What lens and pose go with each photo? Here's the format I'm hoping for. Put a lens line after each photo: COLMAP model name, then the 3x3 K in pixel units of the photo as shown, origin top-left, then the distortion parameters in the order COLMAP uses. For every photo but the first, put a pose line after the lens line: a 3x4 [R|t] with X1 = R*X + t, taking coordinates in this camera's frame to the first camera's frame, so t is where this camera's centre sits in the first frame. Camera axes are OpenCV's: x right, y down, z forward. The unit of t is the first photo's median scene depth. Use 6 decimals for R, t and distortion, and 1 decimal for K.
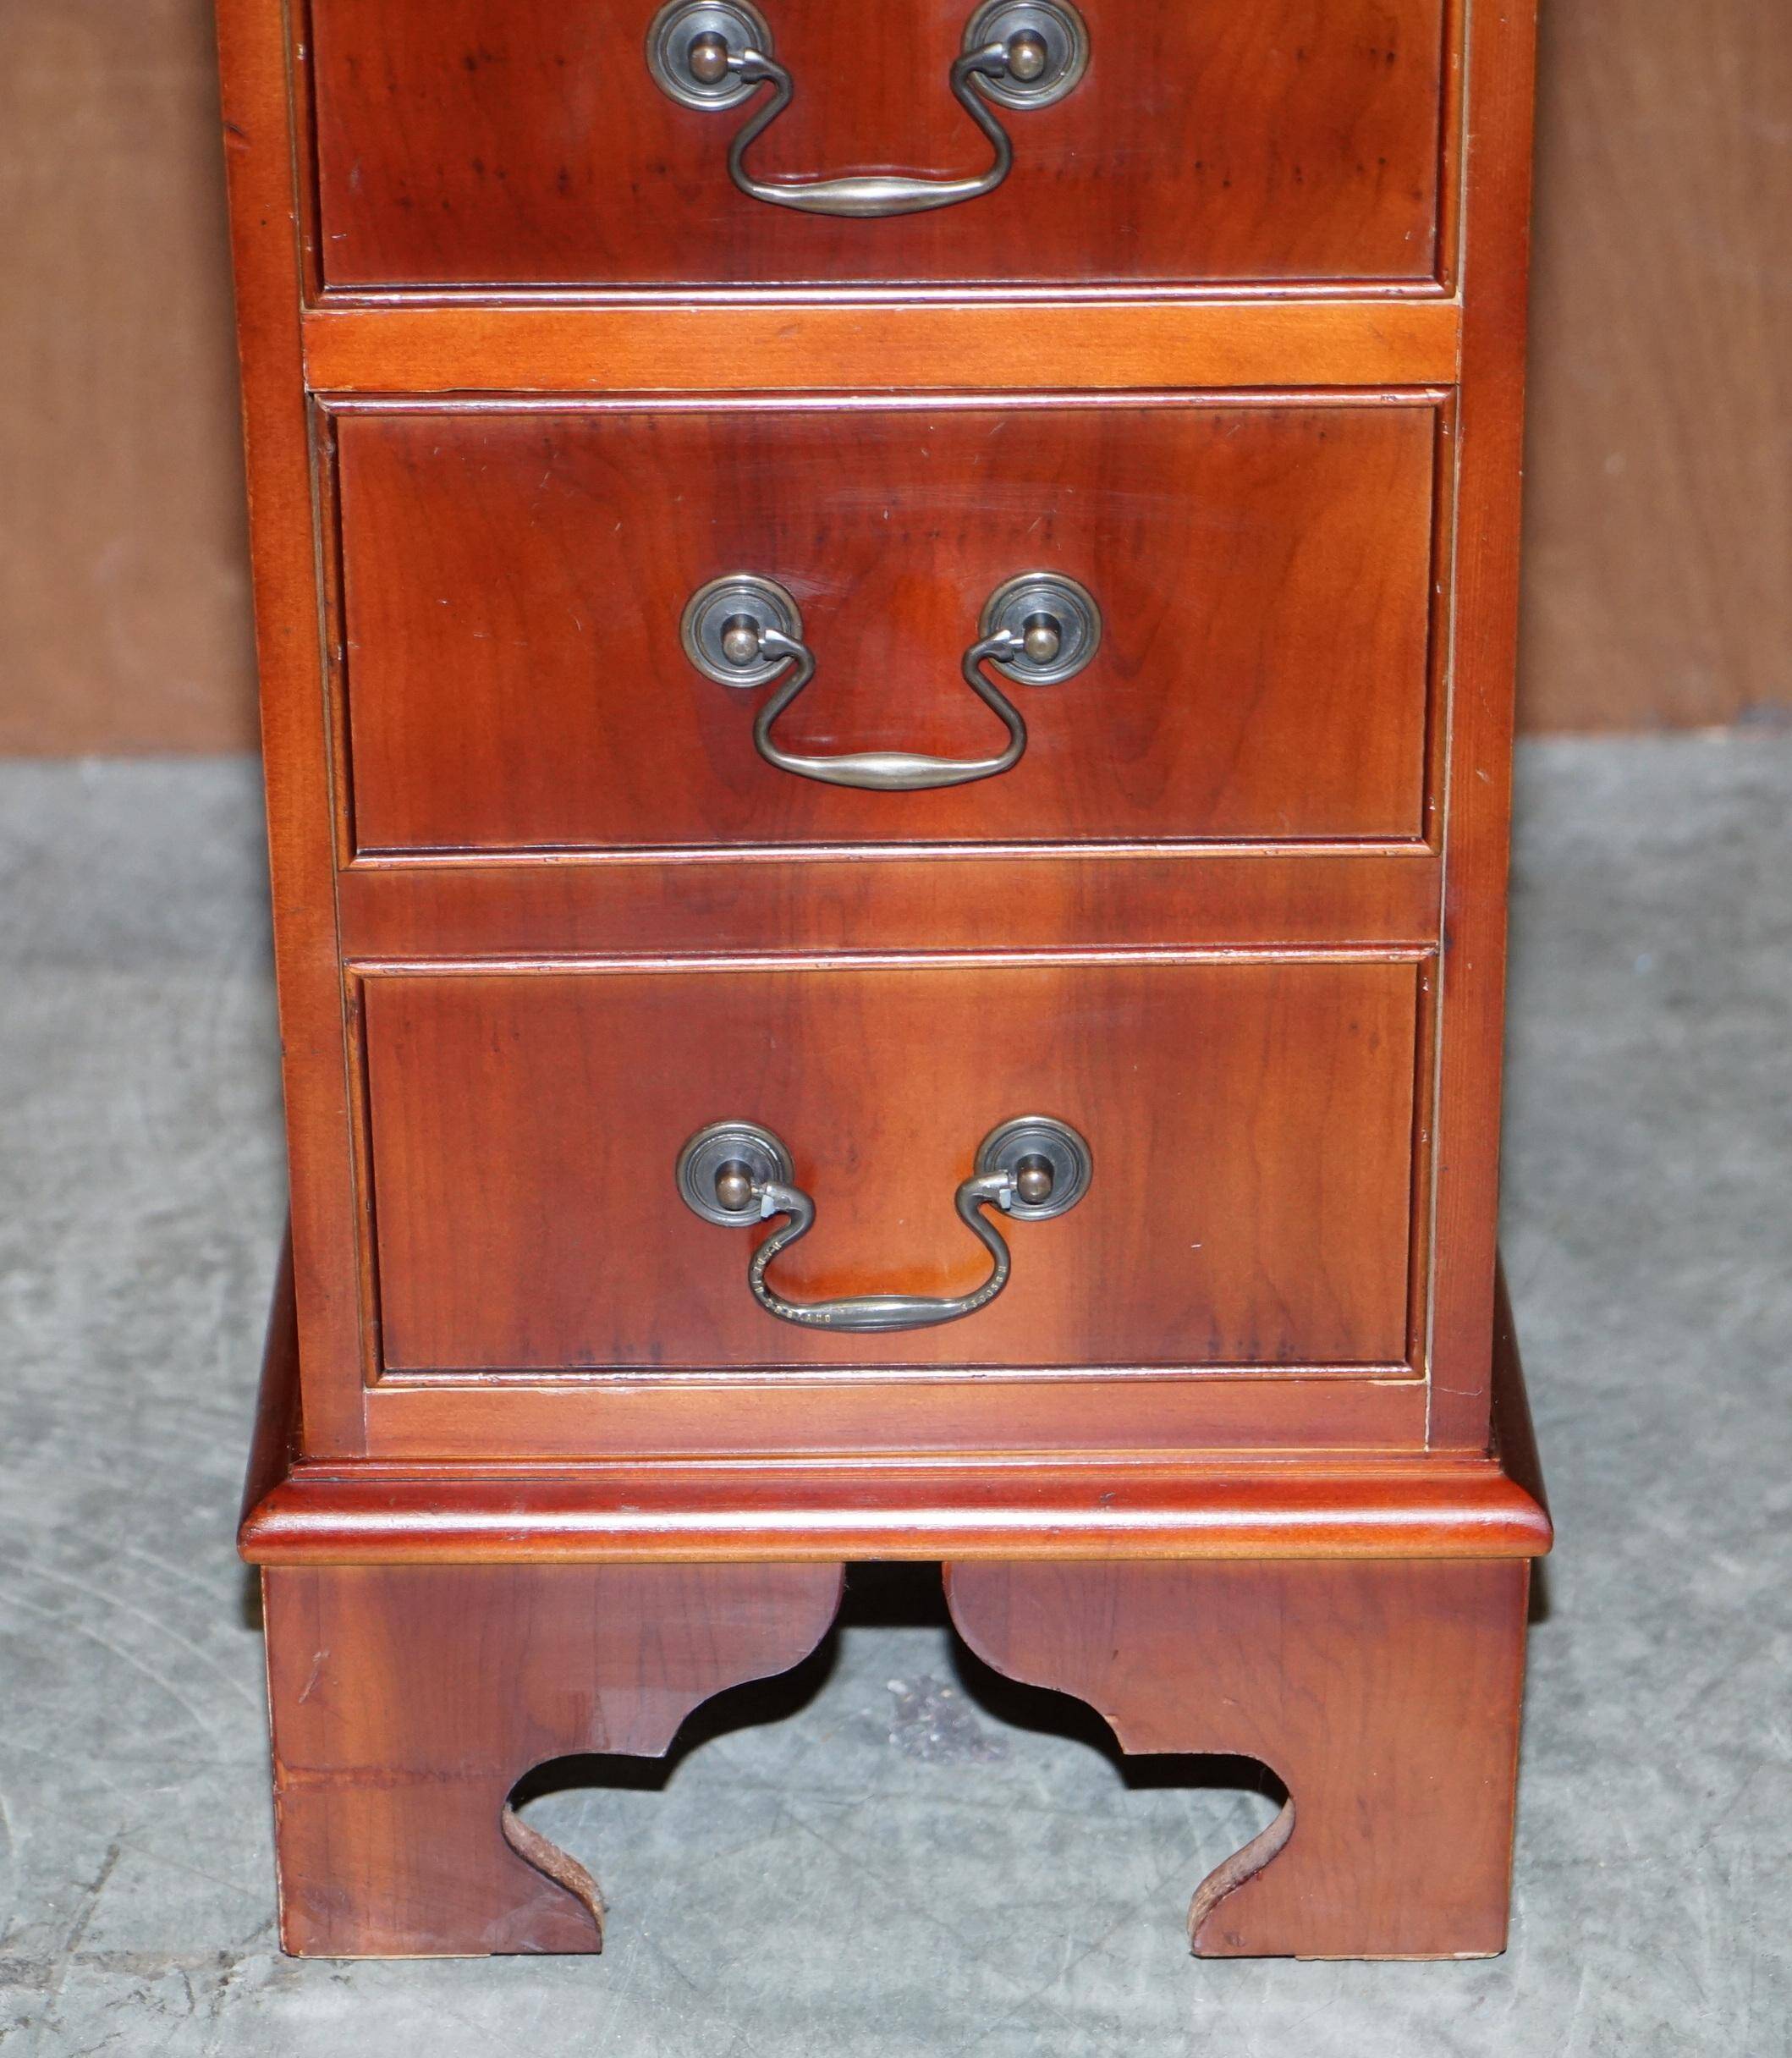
lens RADIAL K [[6248.5, 0, 802.0], [0, 6248.5, 1121.5], [0, 0, 1]] dist [-0.039340, 0.000000]
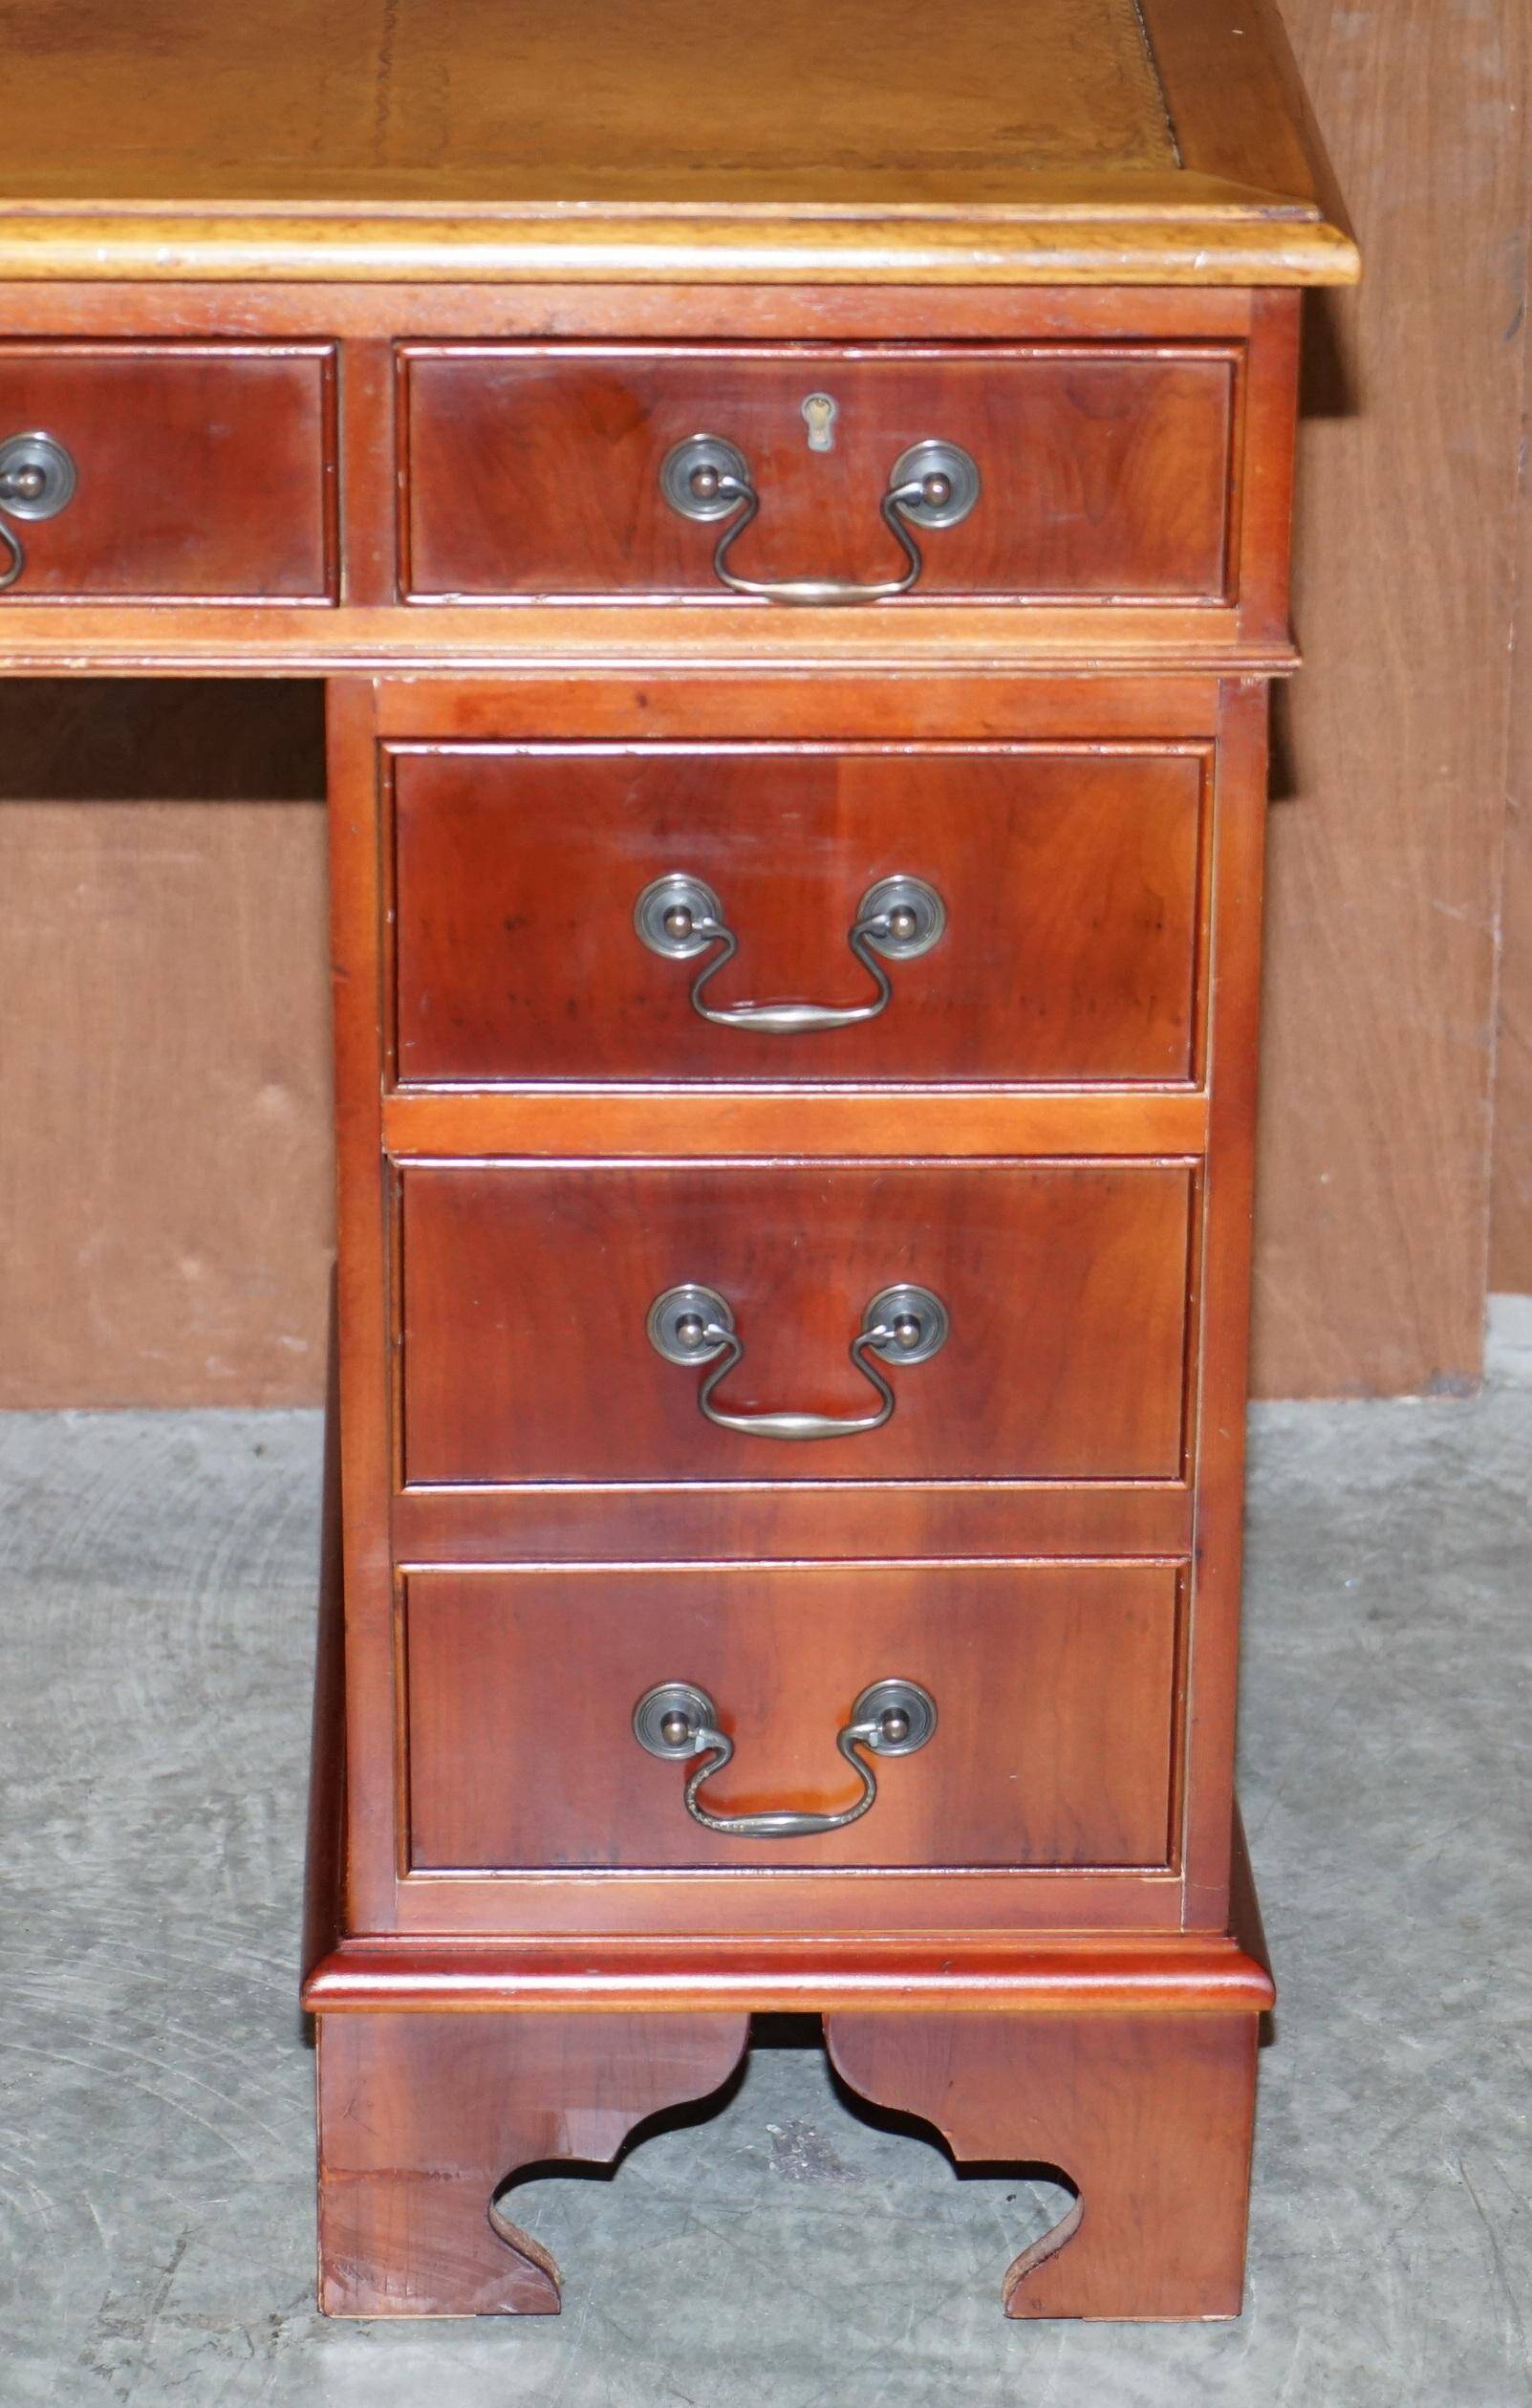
lens RADIAL K [[6704.7, 0, 595.2], [0, 6704.7, 1287.5], [0, 0, 1]] dist [-0.042181, 0.000000]
pose [[0.999825, 0.006596, 0.017534, -0.051438], [-0.005248, 0.997107, -0.075825, 0.023600], [-0.017983, 0.075720, 0.996967, -0.437440]]
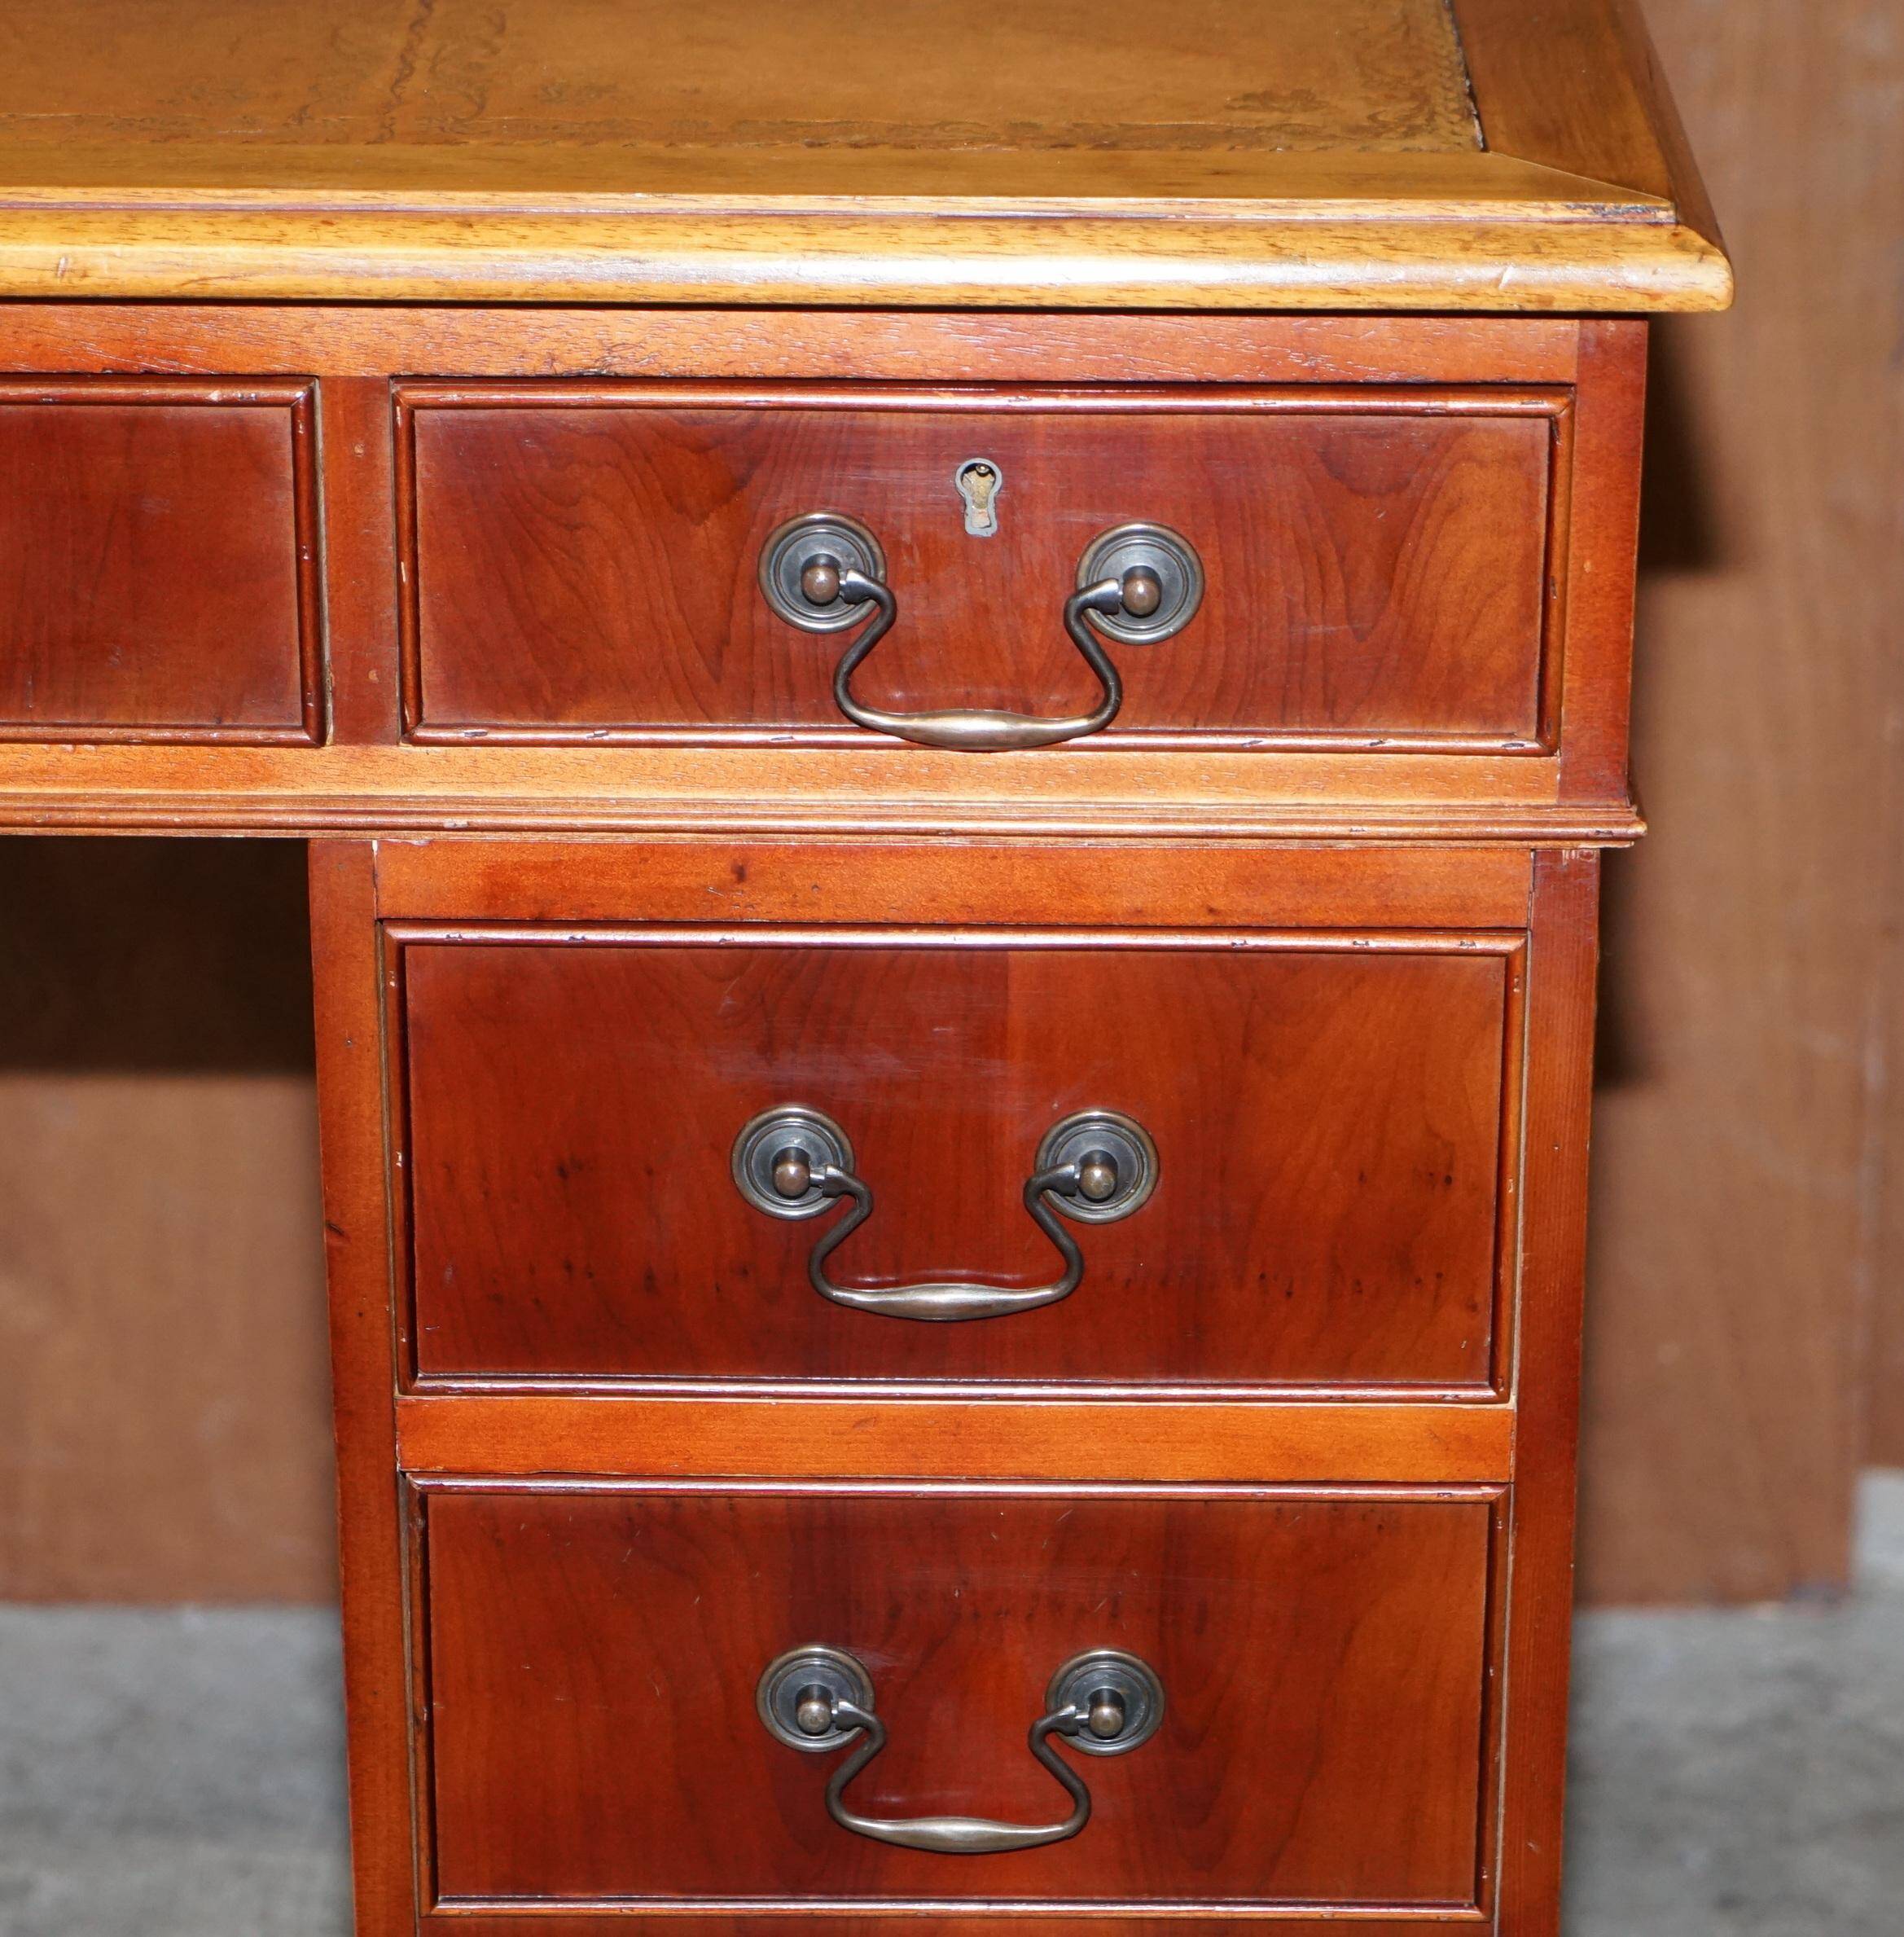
lens RADIAL K [[6016.6, 0, 844.4], [0, 6016.6, 1008.8], [0, 0, 1]] dist [-0.033717, 0.000000]
pose [[0.999836, 0.015597, -0.009244, 0.002297], [-0.016475, 0.994429, -0.104117, -0.080056], [0.007569, 0.104252, 0.994522, 0.000622]]
